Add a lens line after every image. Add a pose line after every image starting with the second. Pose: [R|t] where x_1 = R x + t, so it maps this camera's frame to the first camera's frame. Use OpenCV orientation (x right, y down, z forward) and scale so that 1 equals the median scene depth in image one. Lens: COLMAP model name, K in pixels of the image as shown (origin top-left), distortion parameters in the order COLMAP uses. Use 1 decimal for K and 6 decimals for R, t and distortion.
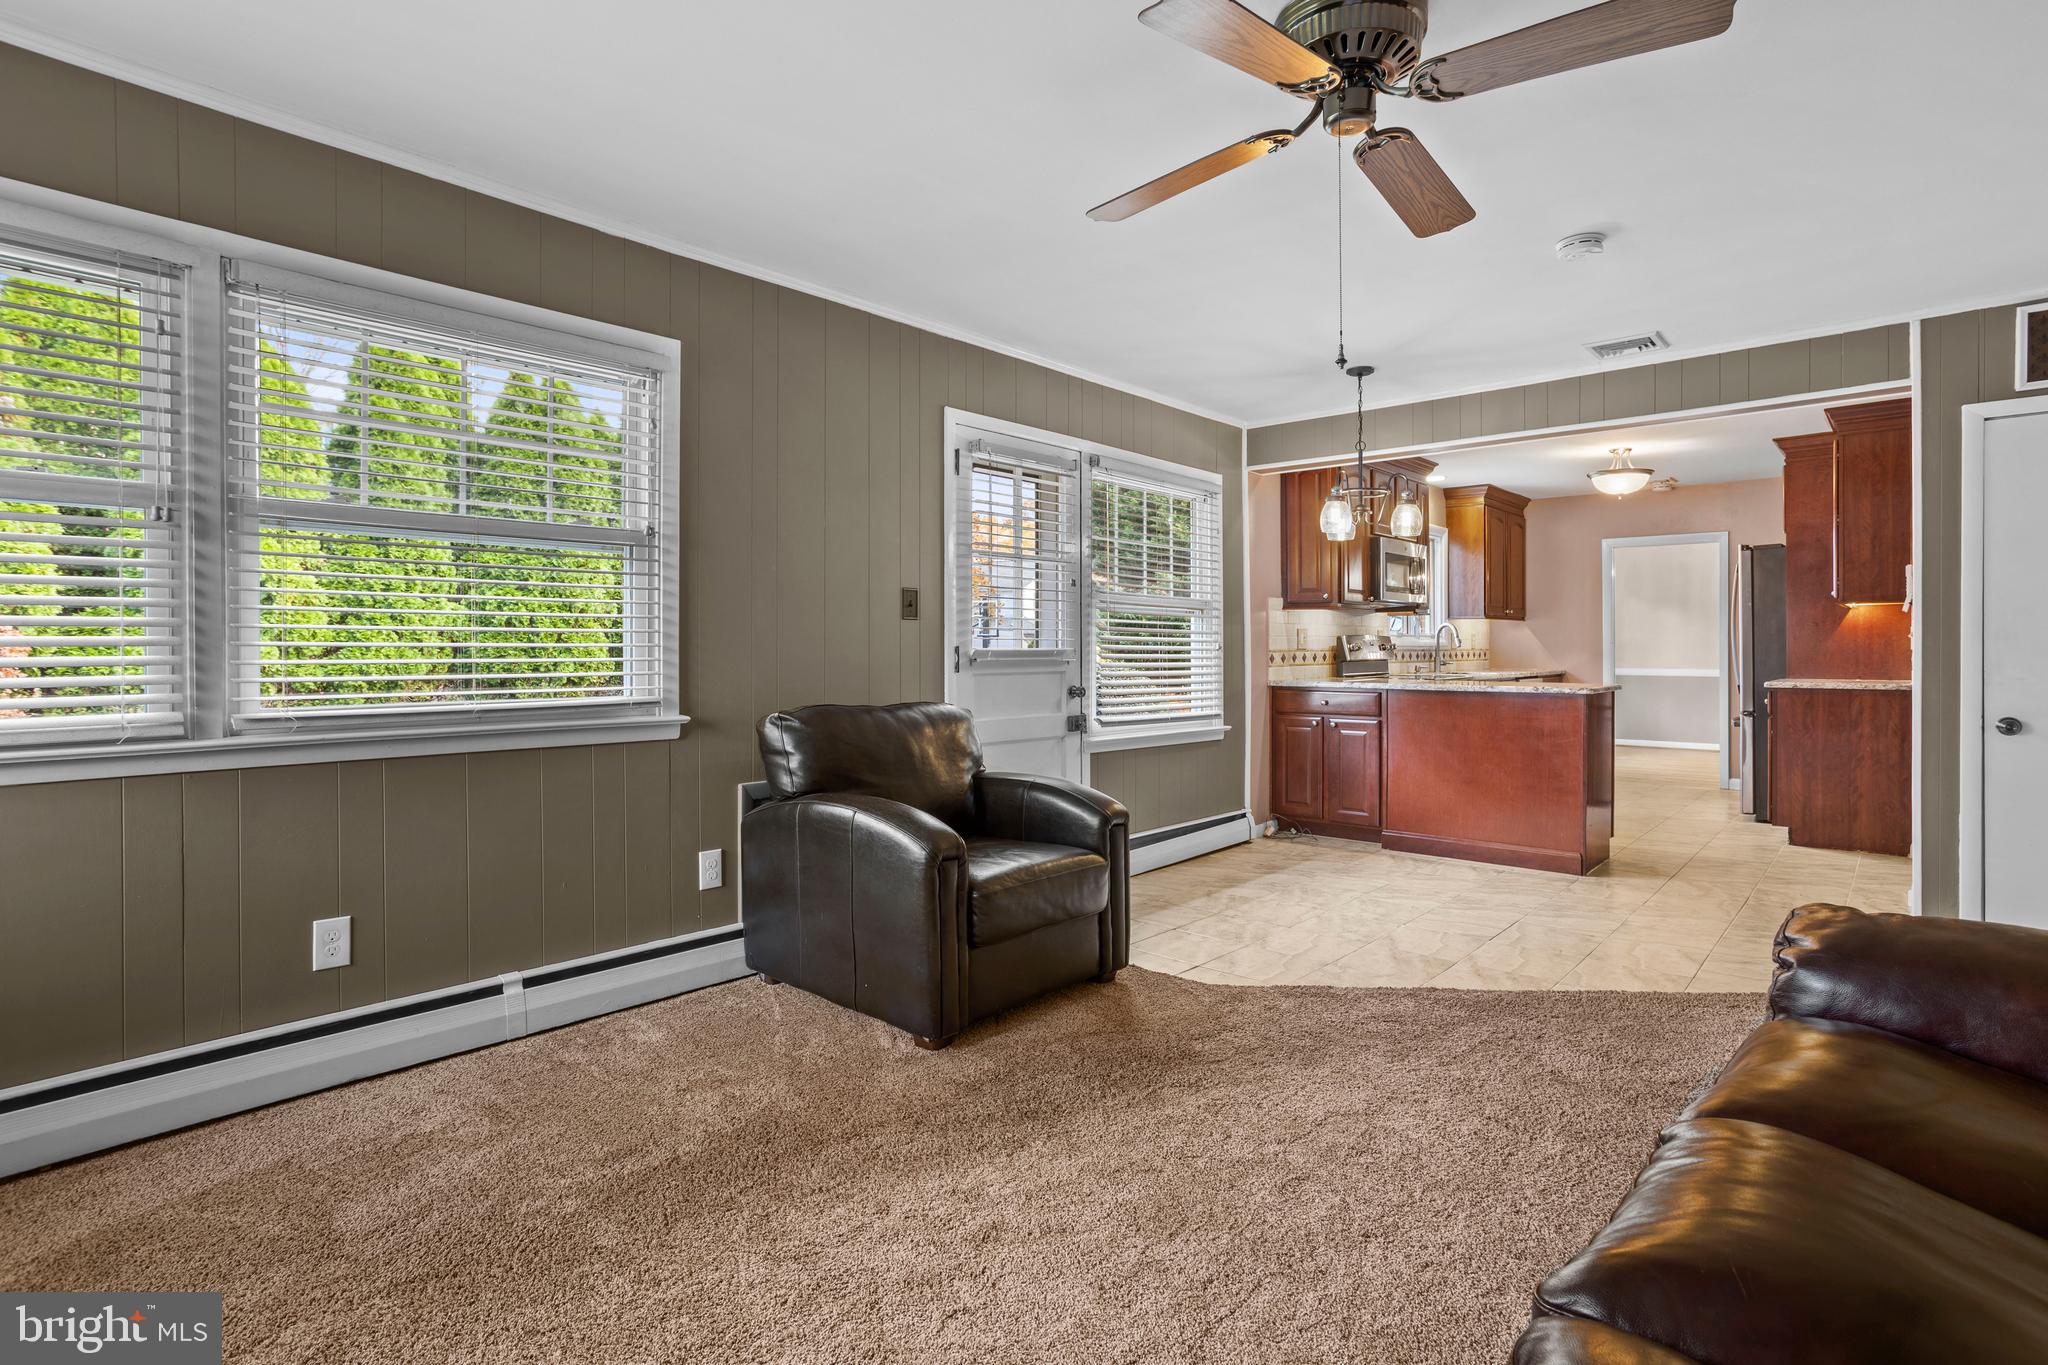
lens RADIAL K [[1001.6, 0, 1019.2], [0, 1001.6, 668.9], [0, 0, 1]] dist [-0.051360, 0.028730]
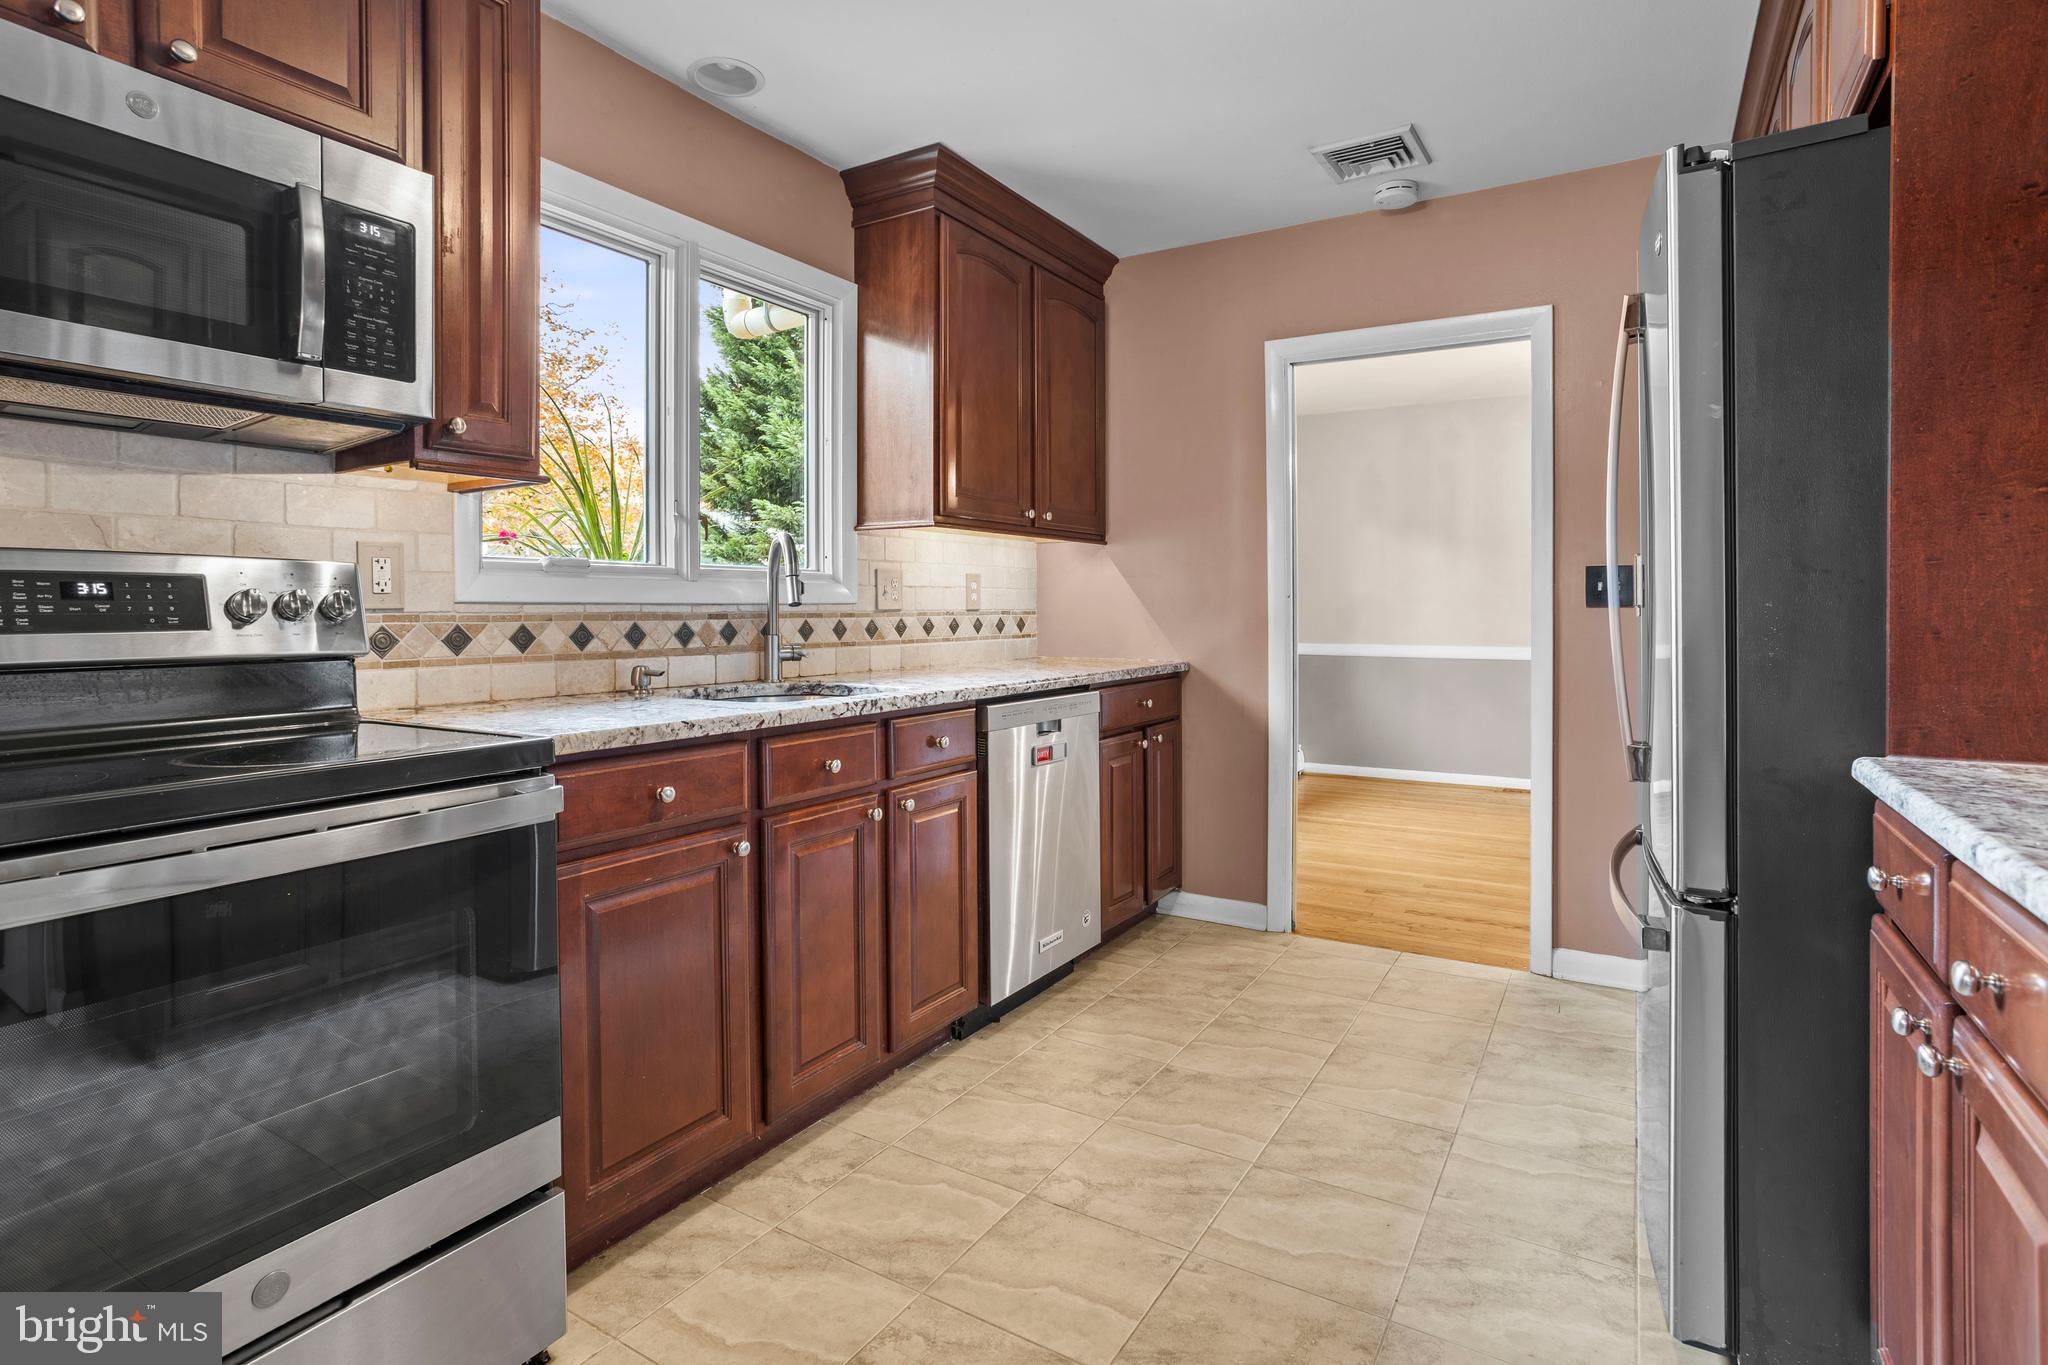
lens RADIAL K [[1010.1, 0, 1023.7], [0, 1010.1, 638.2], [0, 0, 1]] dist [-0.046844, 0.026832]
pose [[0.981915, -0.006216, 0.189218, 0.564378], [0.004228, 0.999932, 0.010910, -0.018061], [-0.189273, -0.009913, 0.981875, 0.833101]]
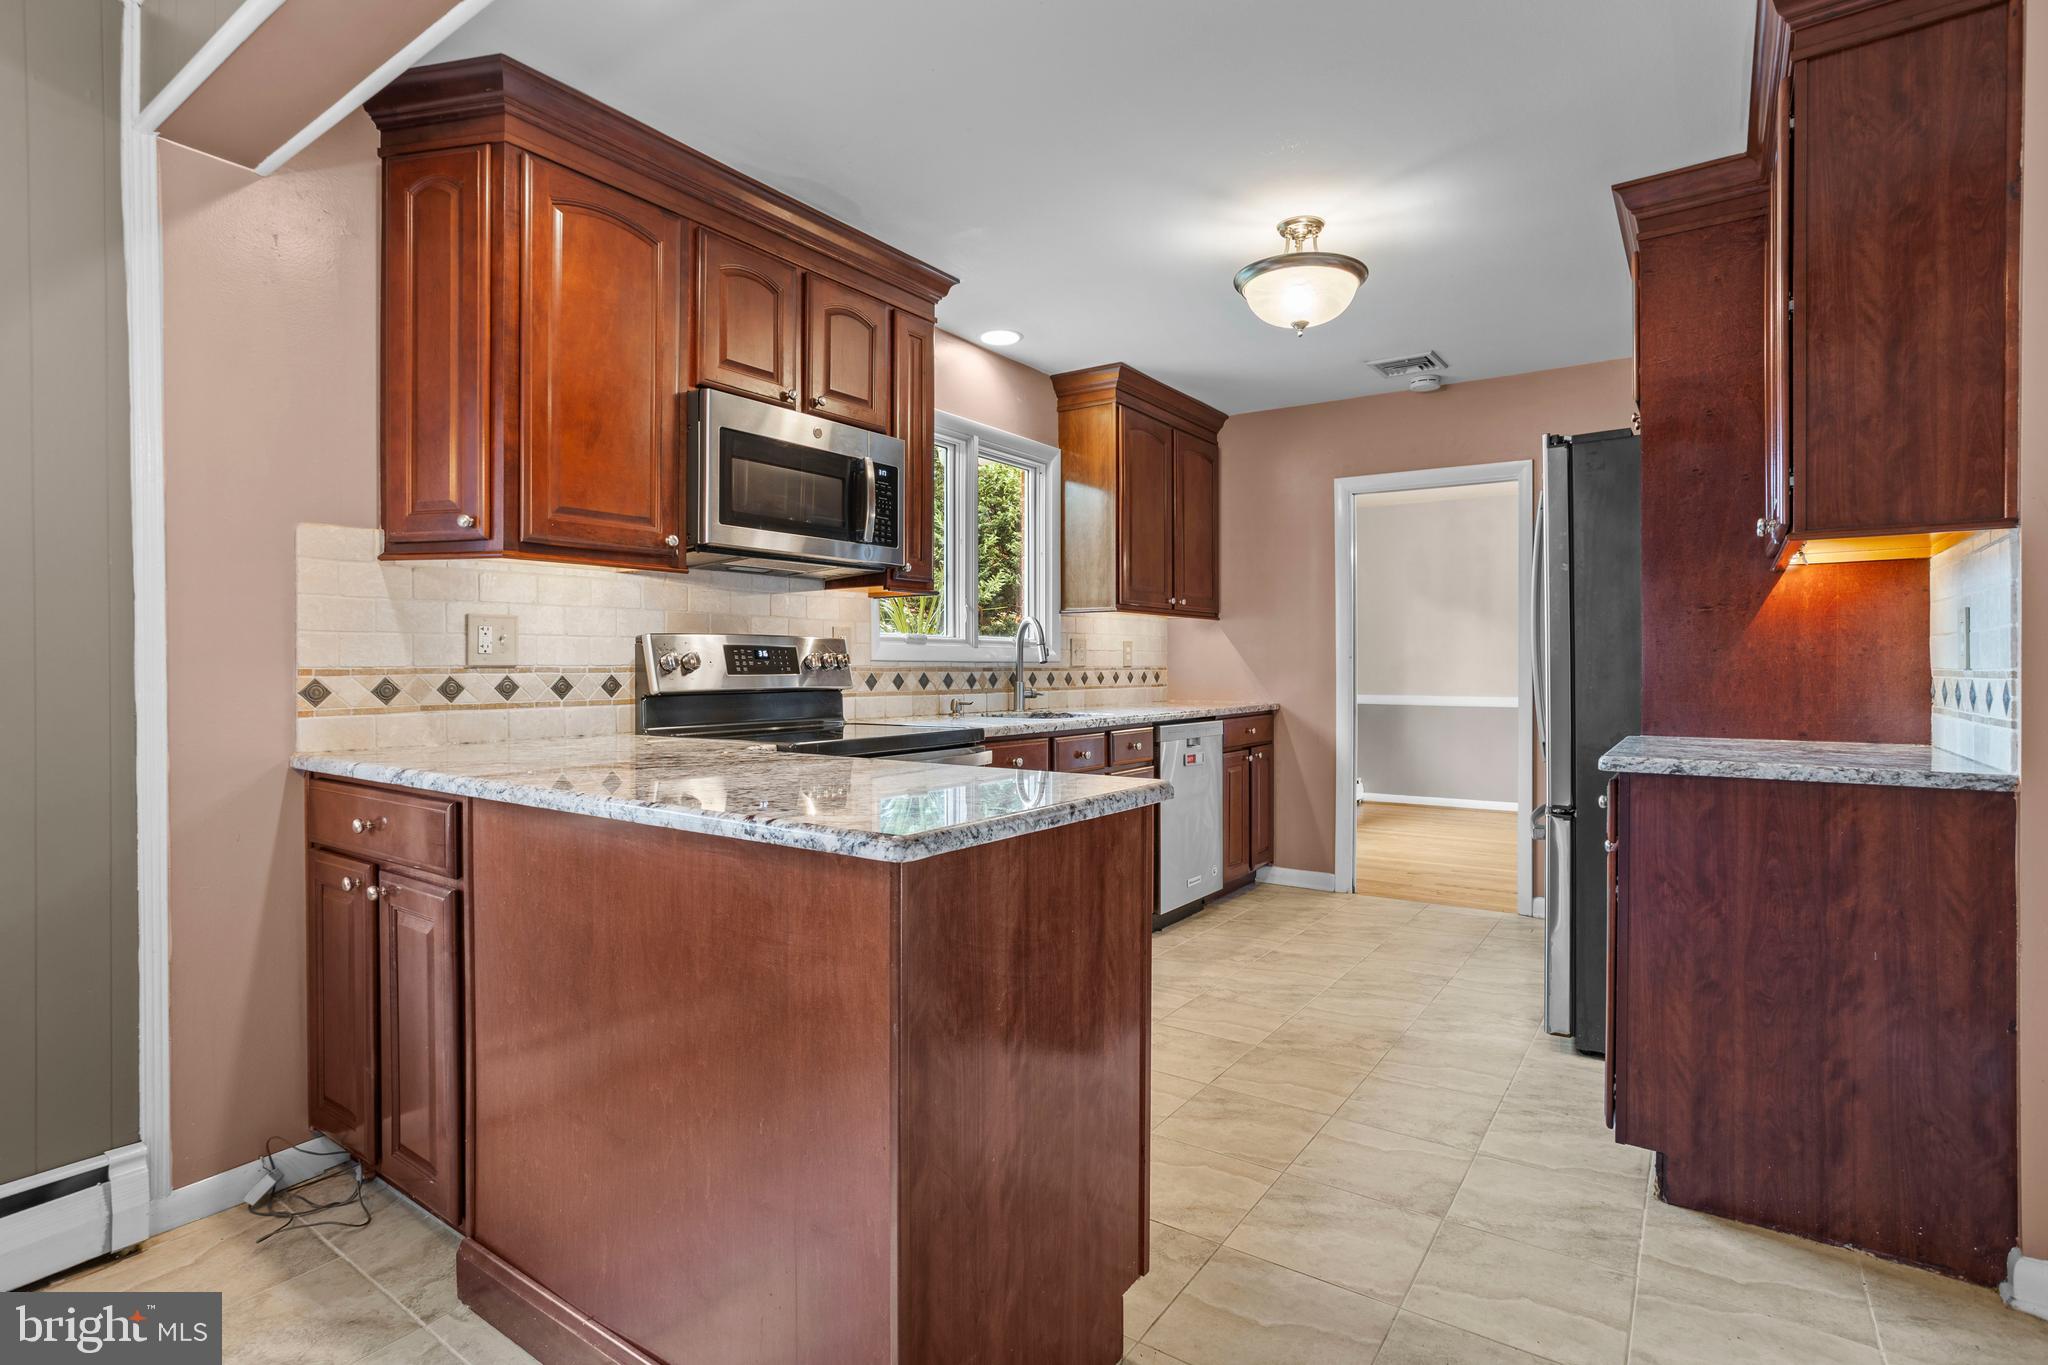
lens RADIAL K [[984.0, 0, 1035.2], [0, 984.0, 688.2], [0, 0, 1]] dist [-0.046655, 0.024973]
pose [[0.990804, -0.001427, 0.135297, 0.459007], [0.001037, 0.999995, 0.002956, -0.012522], [-0.135301, -0.002789, 0.990801, 0.612532]]
